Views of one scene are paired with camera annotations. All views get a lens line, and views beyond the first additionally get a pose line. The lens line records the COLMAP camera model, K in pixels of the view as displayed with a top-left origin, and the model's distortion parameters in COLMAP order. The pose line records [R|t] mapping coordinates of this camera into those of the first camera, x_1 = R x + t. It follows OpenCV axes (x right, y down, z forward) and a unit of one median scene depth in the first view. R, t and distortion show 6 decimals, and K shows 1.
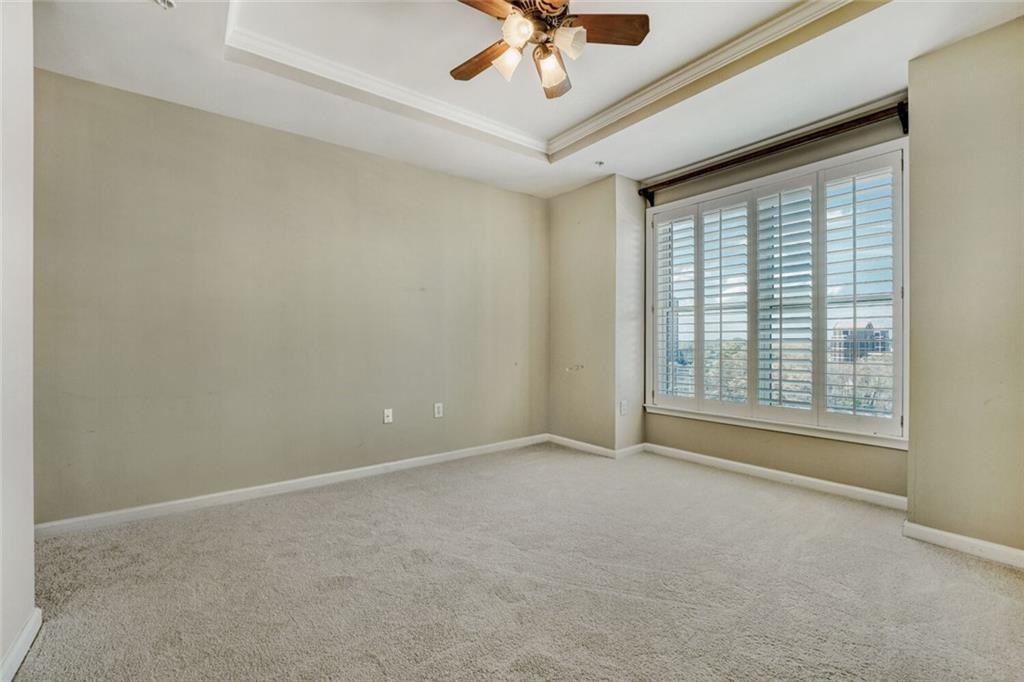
lens RADIAL K [[416.0, 0, 510.3], [0, 416.0, 337.8], [0, 0, 1]] dist [-0.009134, 0.000041]
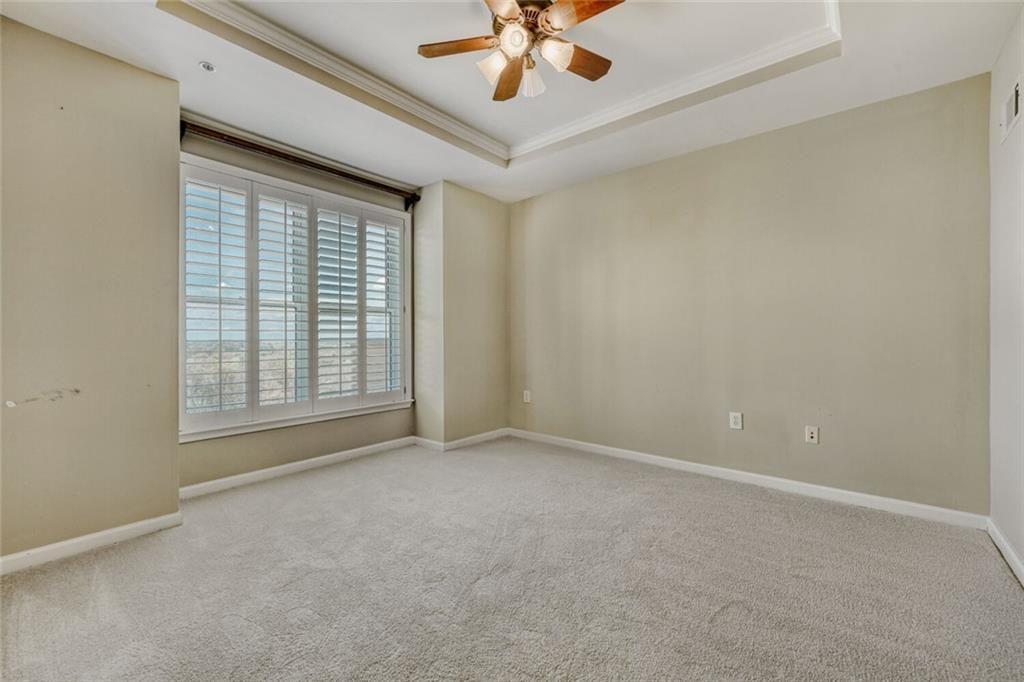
lens RADIAL K [[416.0, 0, 510.5], [0, 416.0, 341.3], [0, 0, 1]] dist [-0.009134, 0.000041]
pose [[-0.207332, -0.004289, 0.978261, -0.523318], [-0.000122, 0.999990, 0.004358, 0.005316], [-0.978271, 0.000784, -0.207330, 0.684958]]
